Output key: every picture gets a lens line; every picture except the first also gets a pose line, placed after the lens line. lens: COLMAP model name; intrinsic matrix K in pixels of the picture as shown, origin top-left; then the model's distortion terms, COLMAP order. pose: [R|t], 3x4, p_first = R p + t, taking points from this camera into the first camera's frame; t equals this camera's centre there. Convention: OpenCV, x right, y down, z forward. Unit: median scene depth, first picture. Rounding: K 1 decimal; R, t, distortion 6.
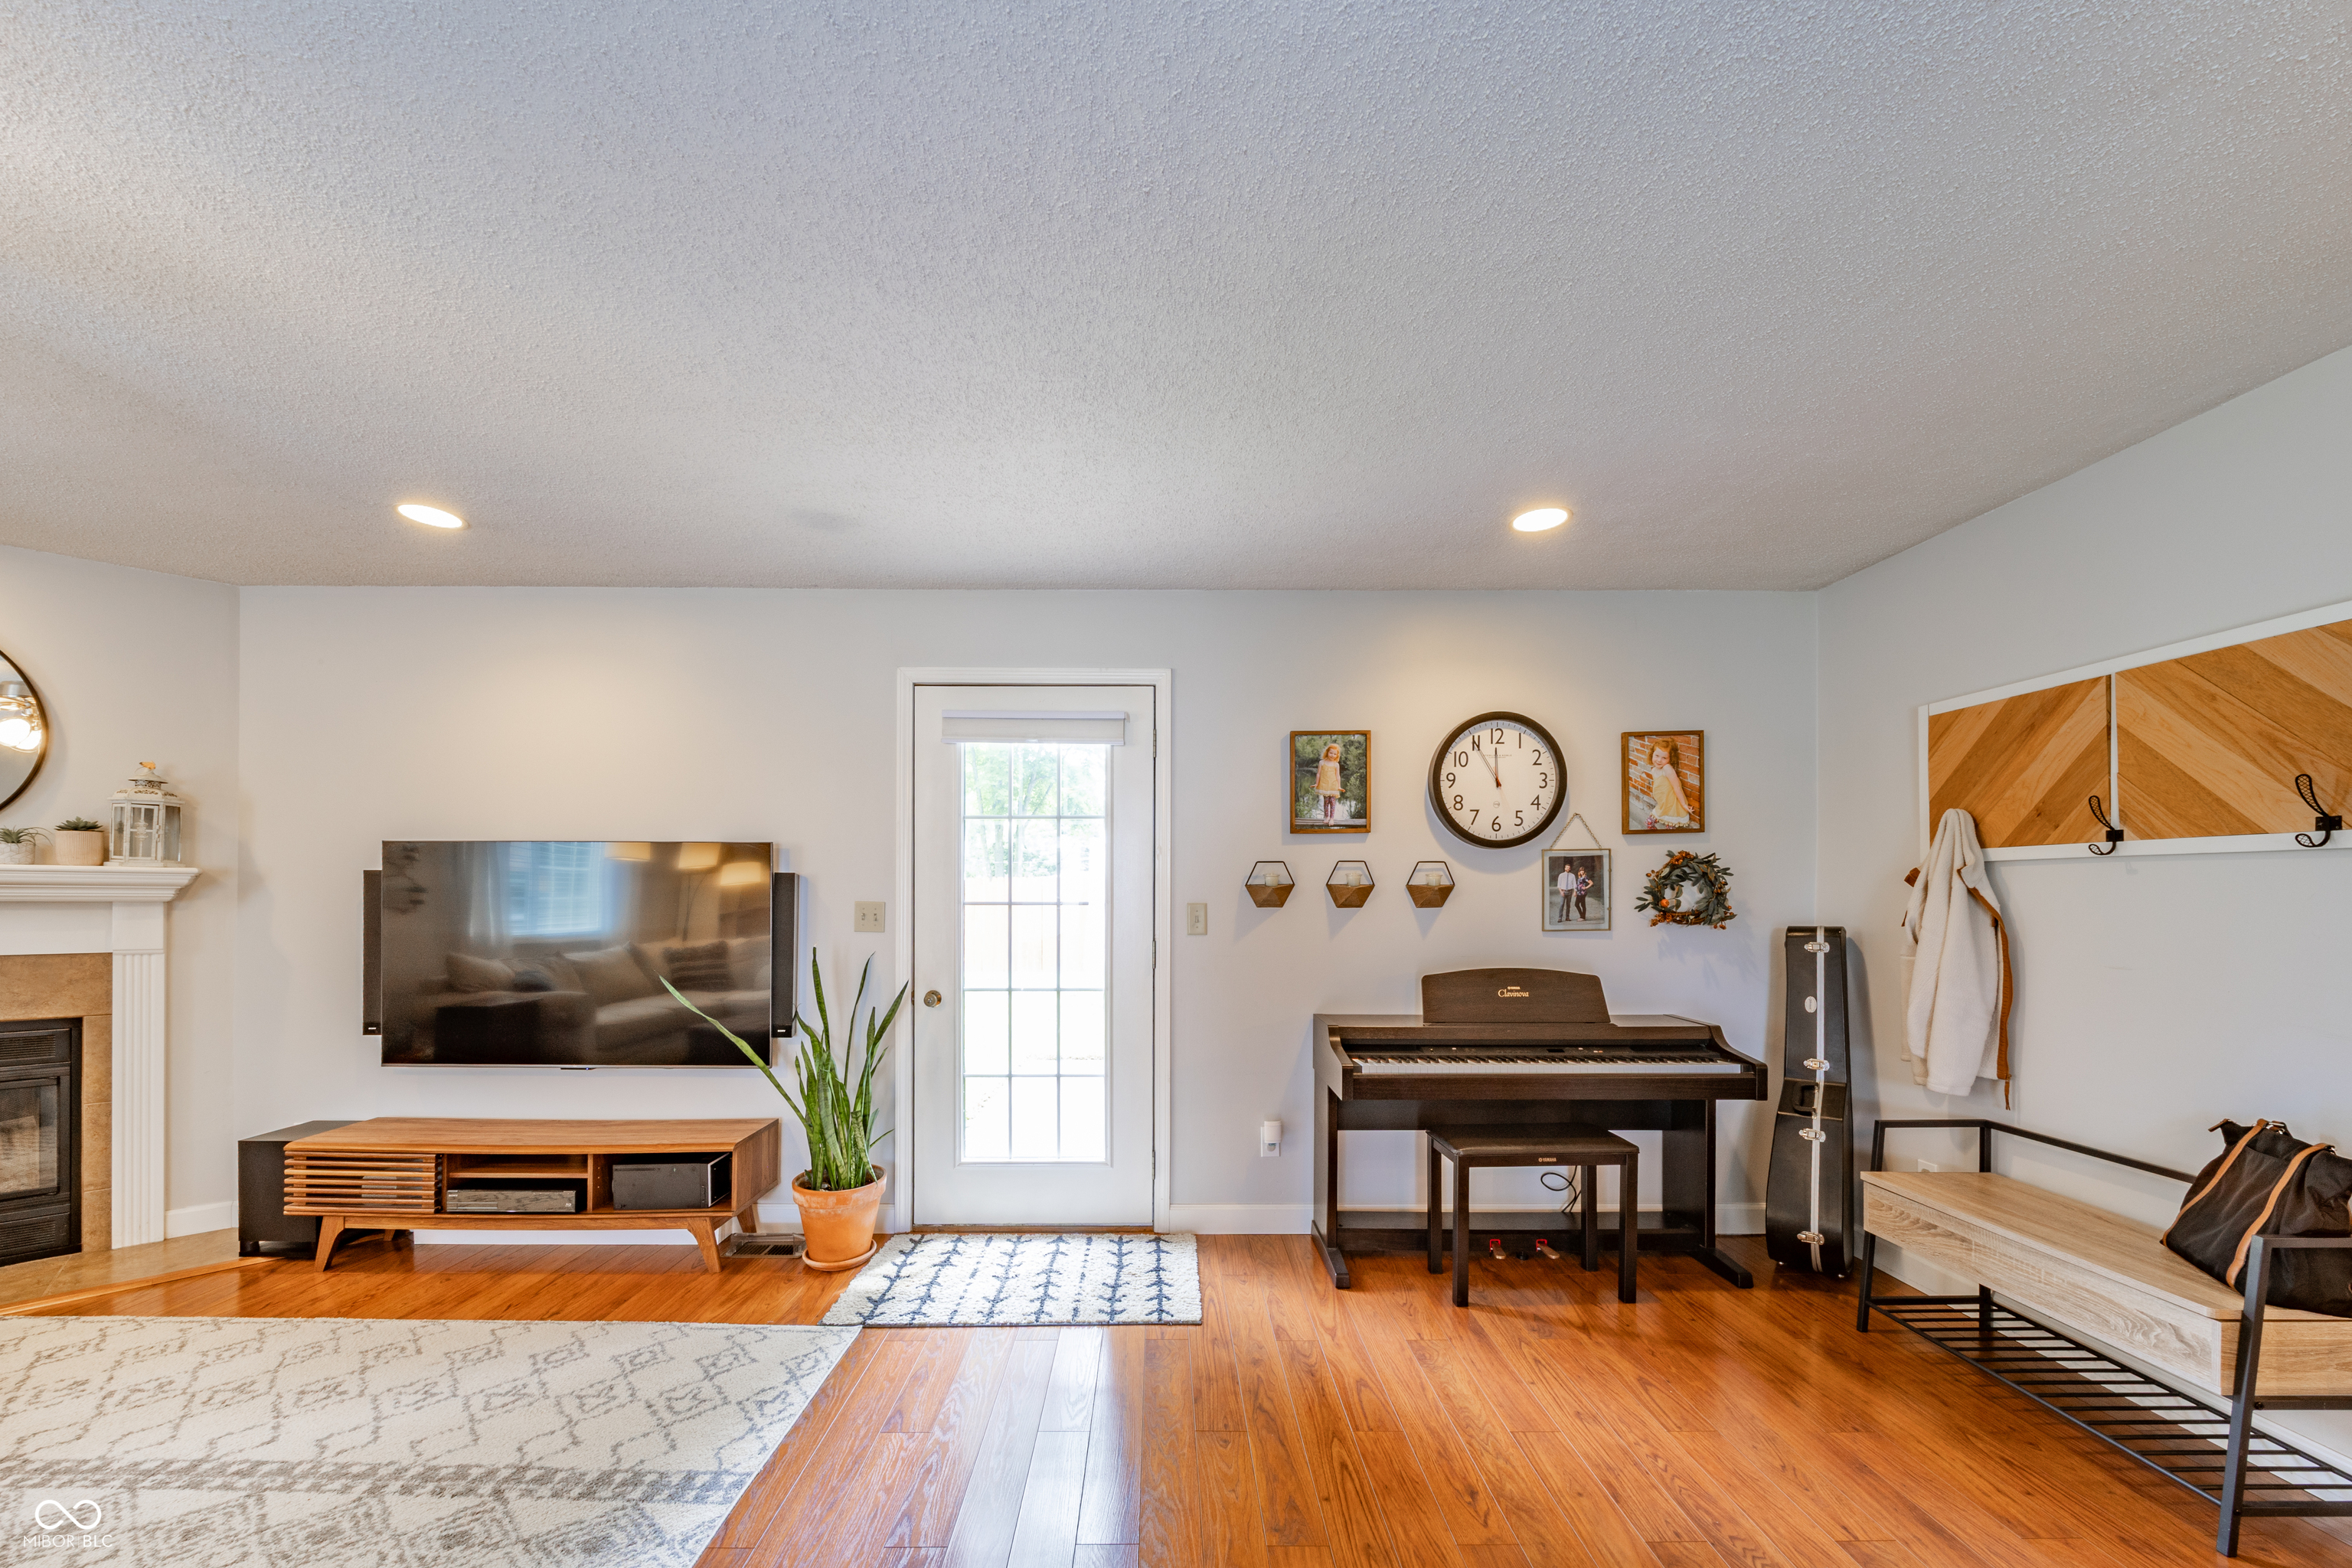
lens RADIAL K [[879.2, 0, 1162.2], [0, 879.2, 904.5], [0, 0, 1]] dist [-0.001792, -0.000487]
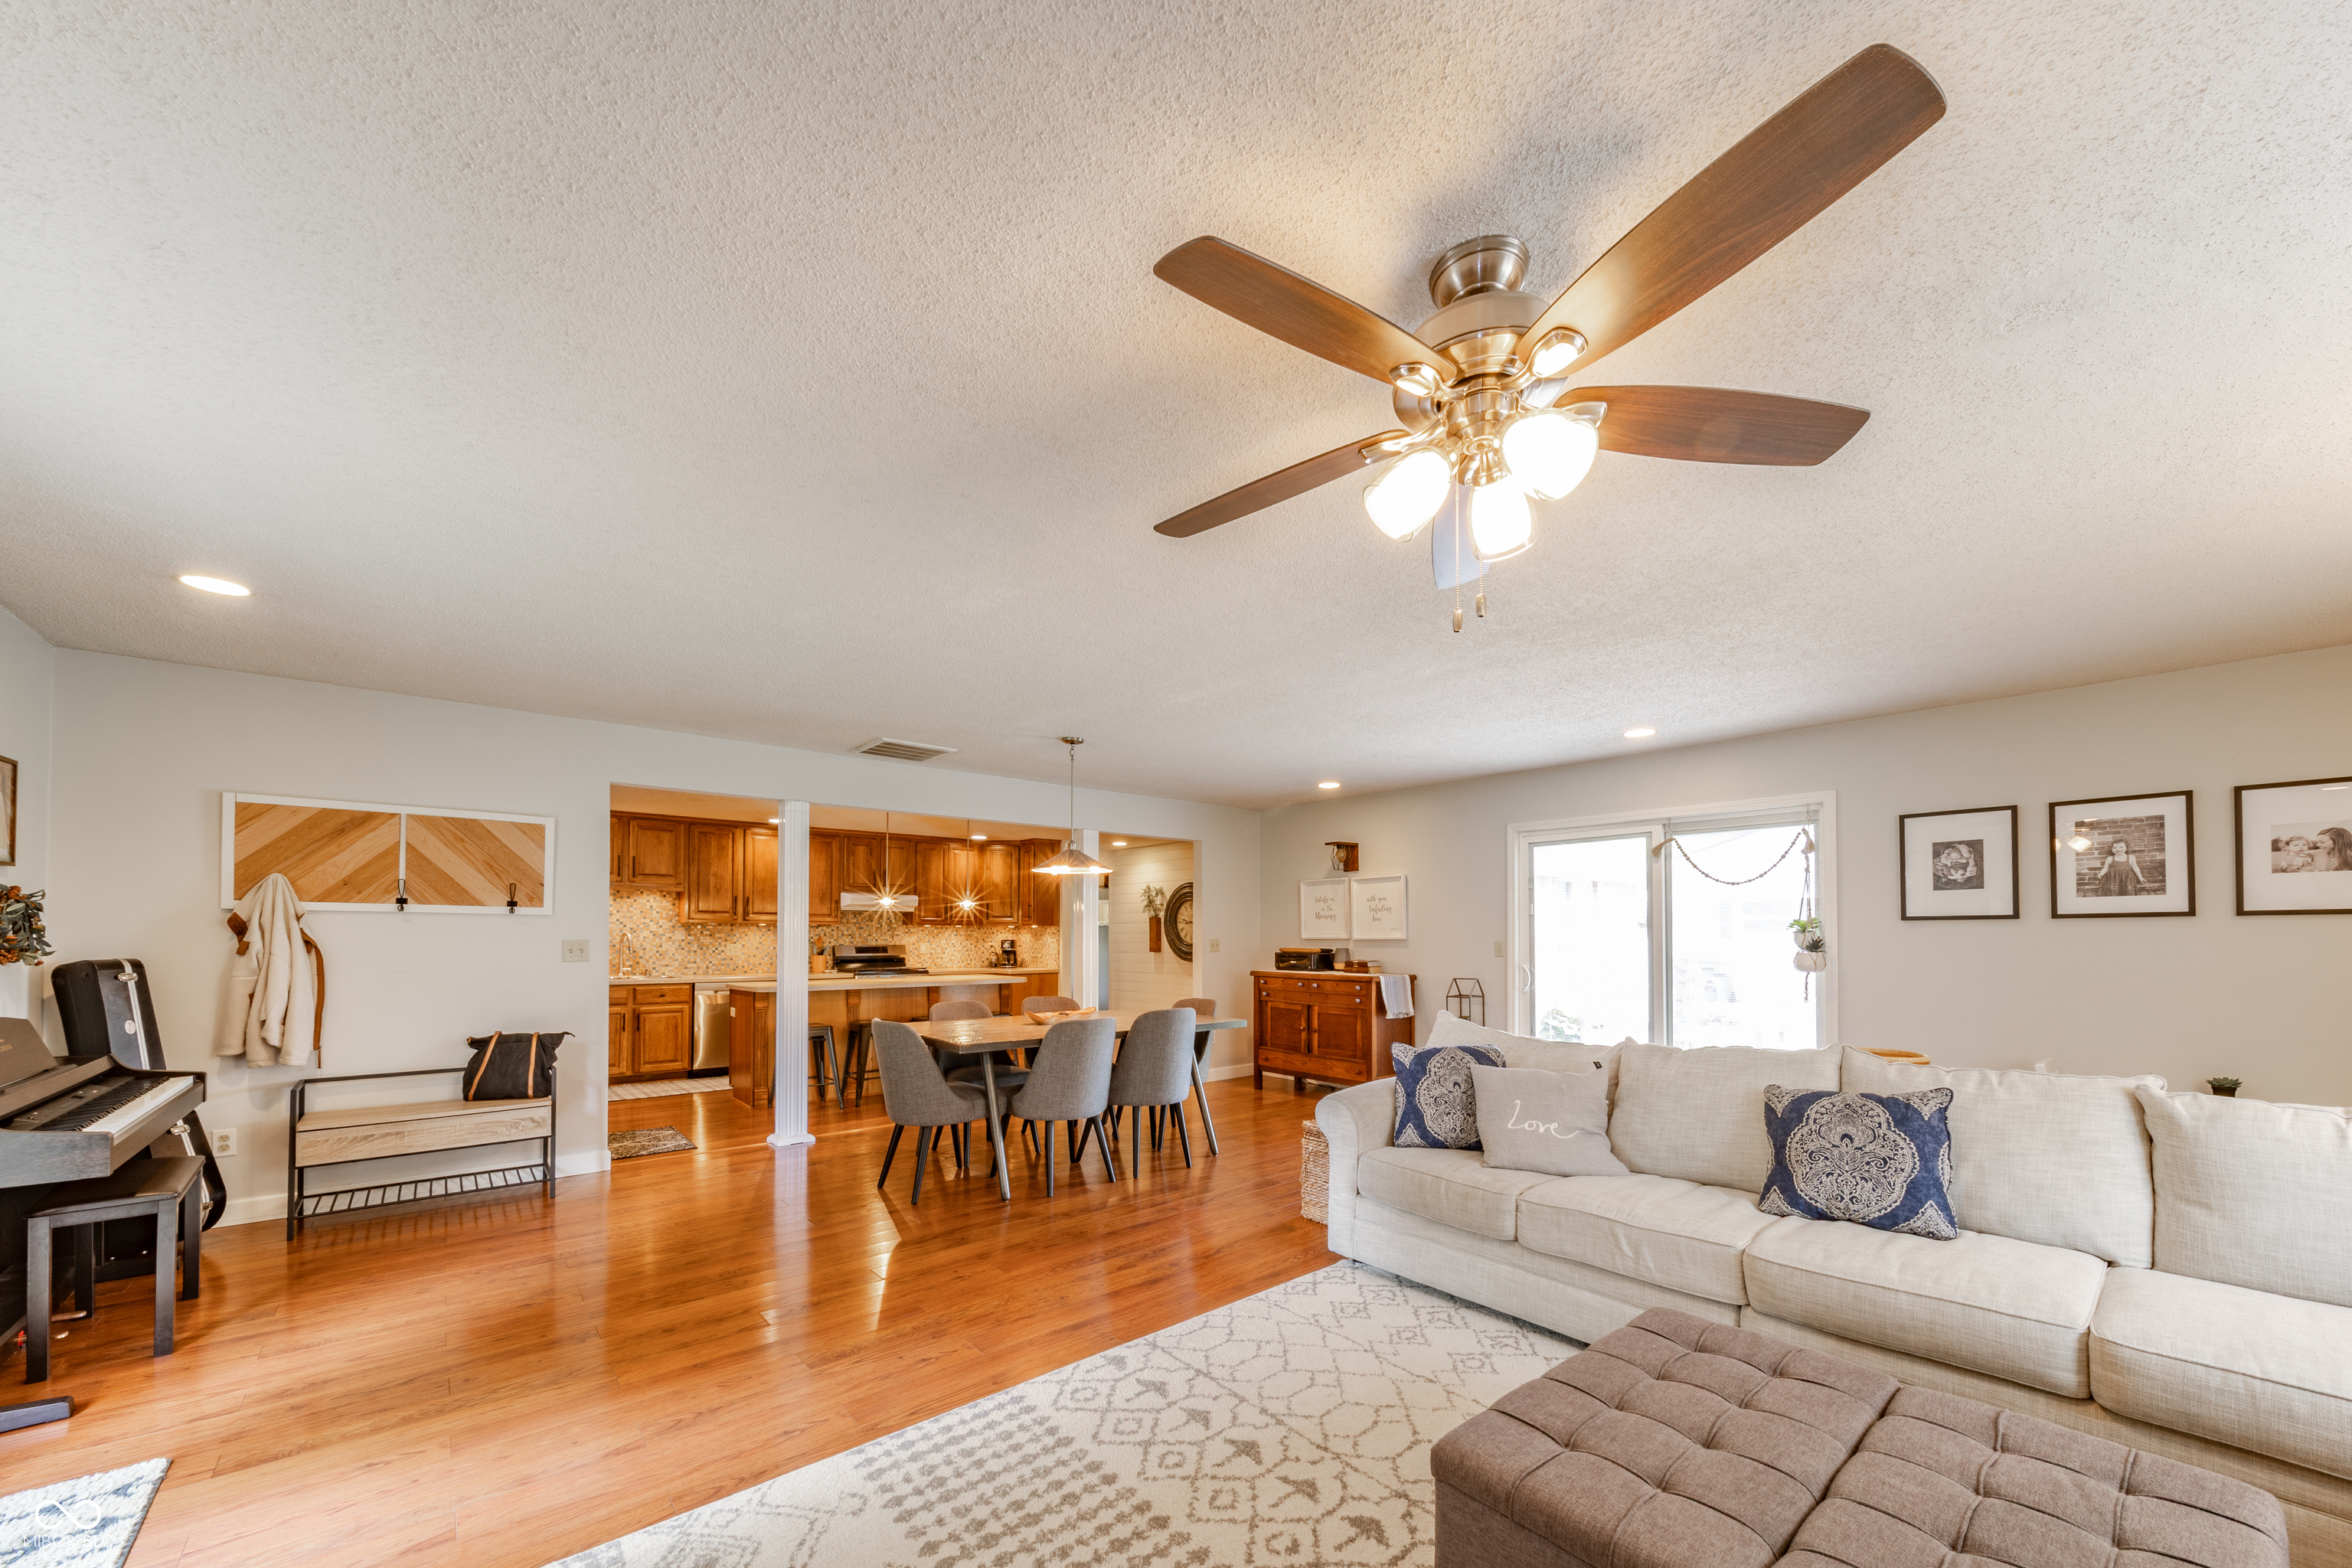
lens RADIAL K [[865.3, 0, 1196.3], [0, 865.3, 925.8], [0, 0, 1]] dist [-0.012279, -0.000032]
pose [[-0.668719, 0.004989, 0.743499, -0.974365], [0.002731, 0.999987, -0.004253, -0.009966], [-0.743510, -0.000813, -0.668724, 0.677513]]
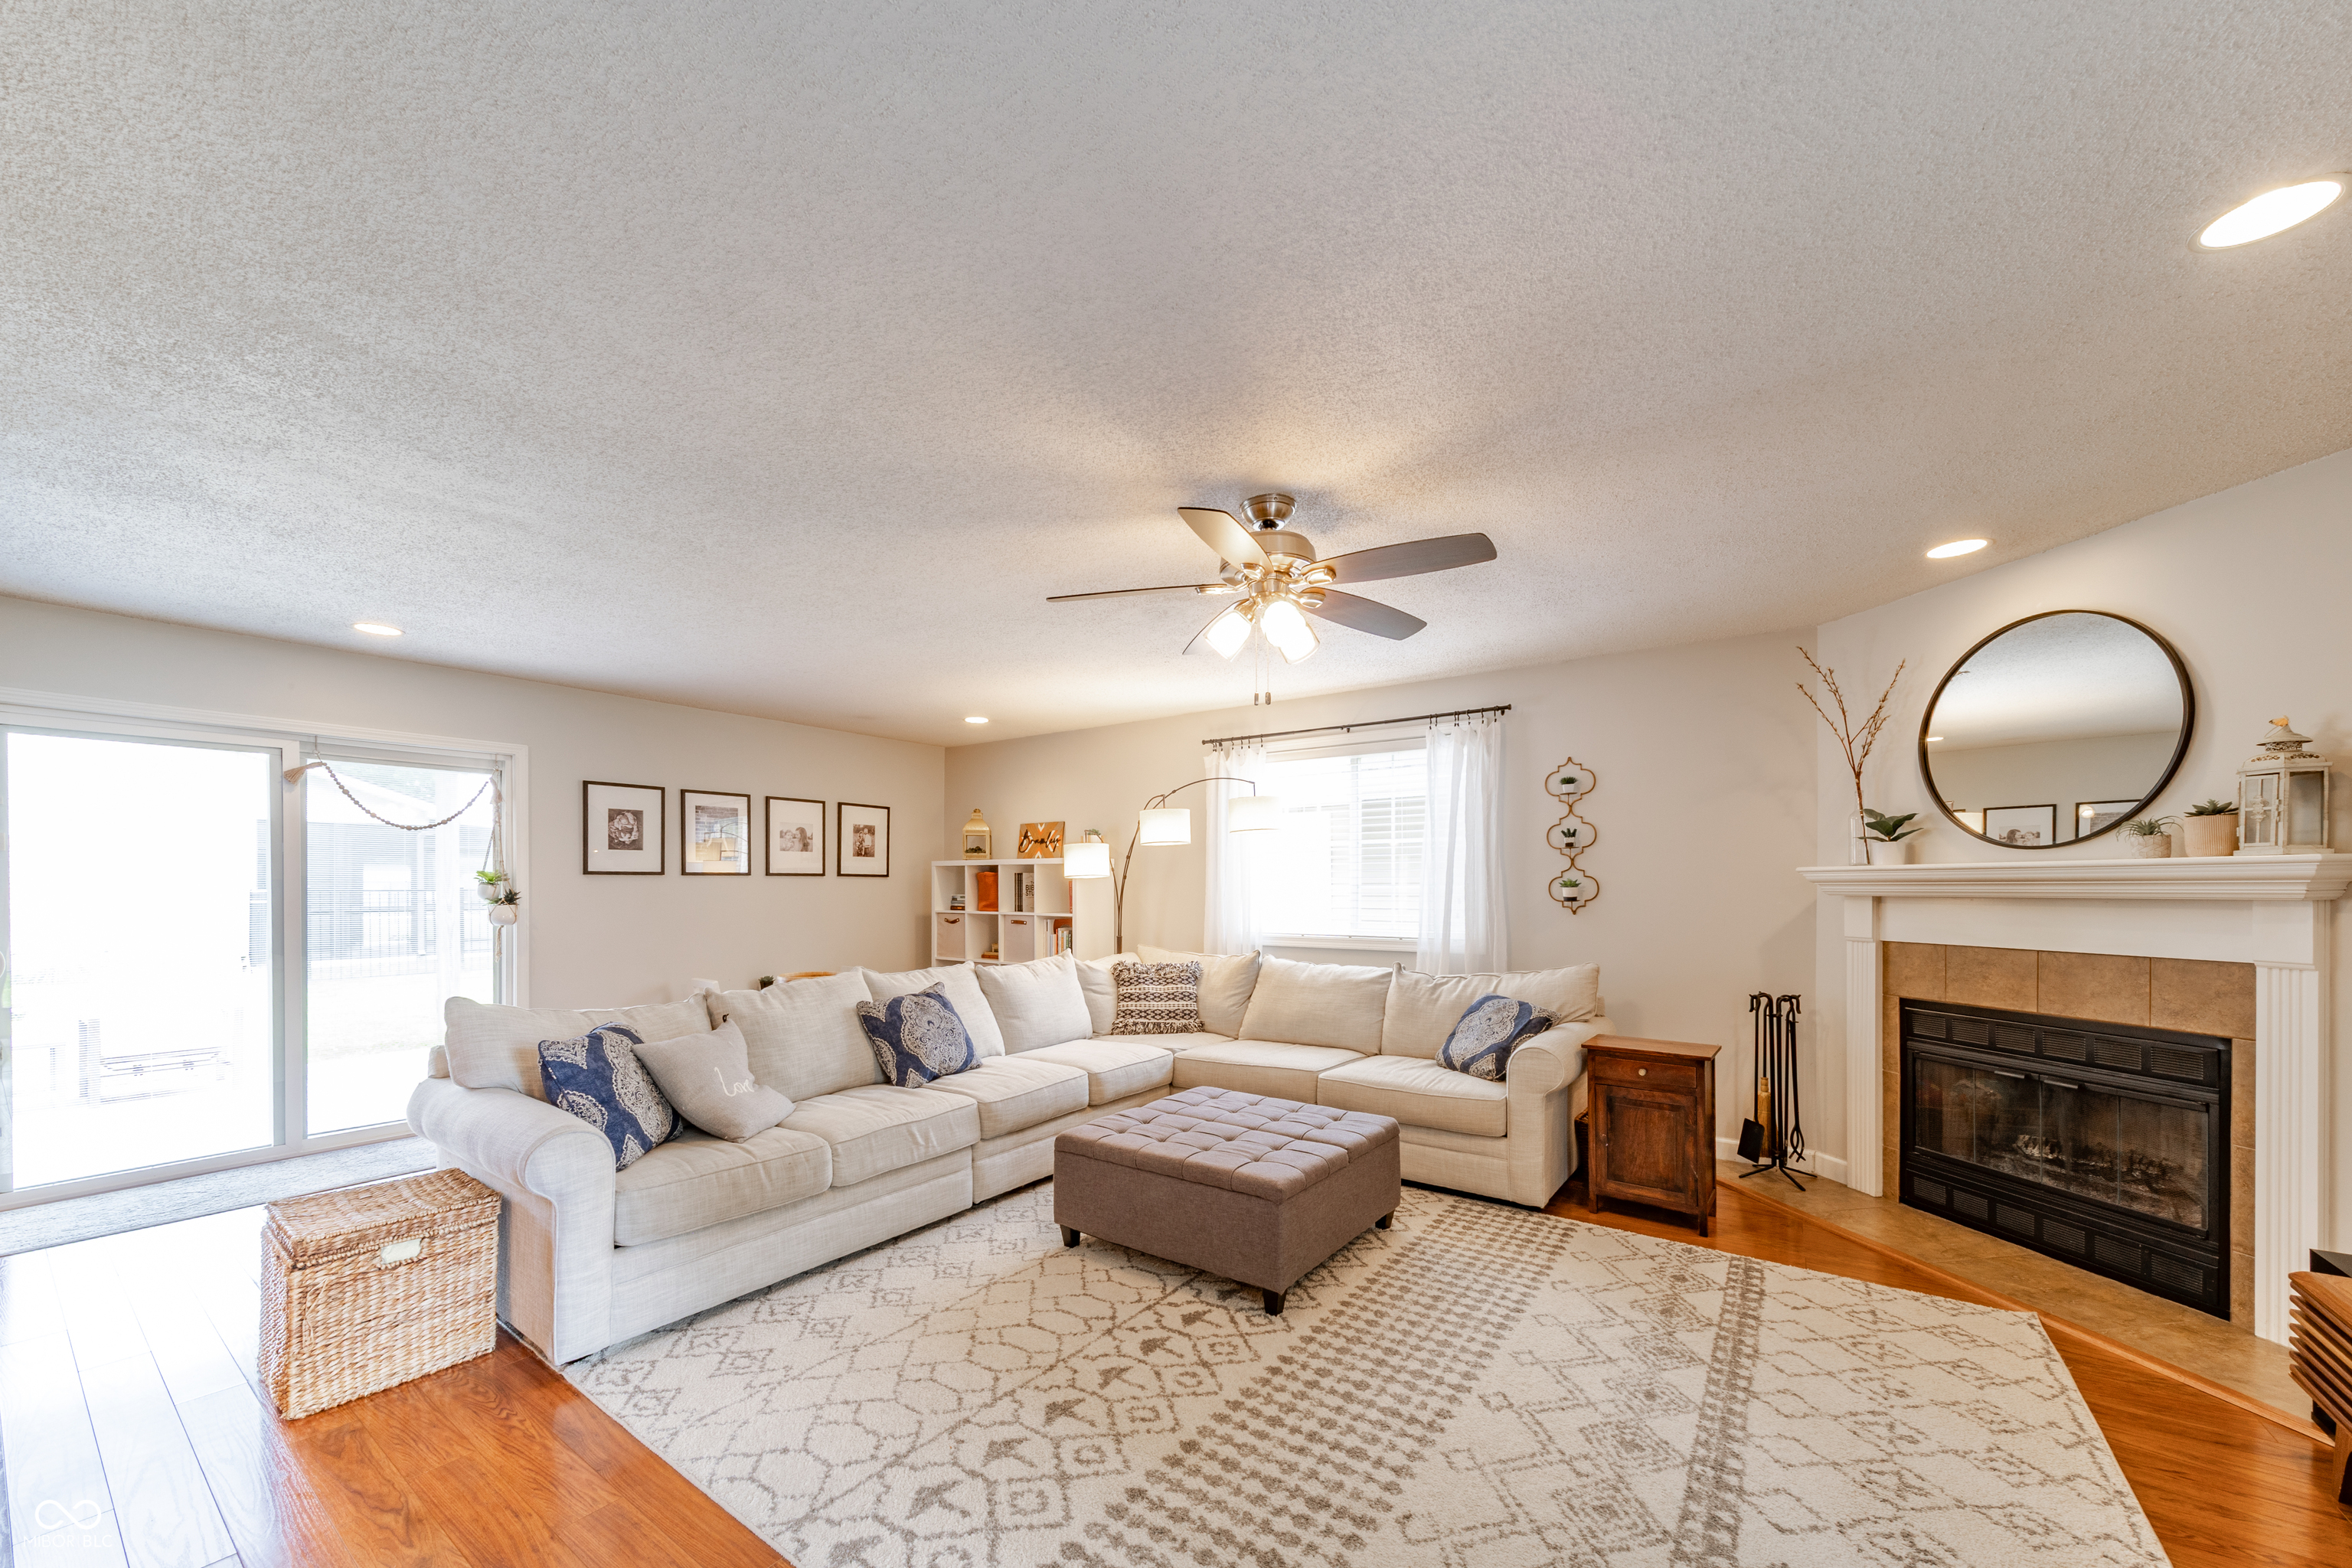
lens RADIAL K [[840.7, 0, 1154.2], [0, 840.7, 878.9], [0, 0, 1]] dist [0.000612, -0.000220]
pose [[-0.575817, -0.013212, -0.817472, 0.010266], [-0.008586, 0.999912, -0.010113, -0.006470], [0.817533, 0.001195, -0.575880, 0.626725]]
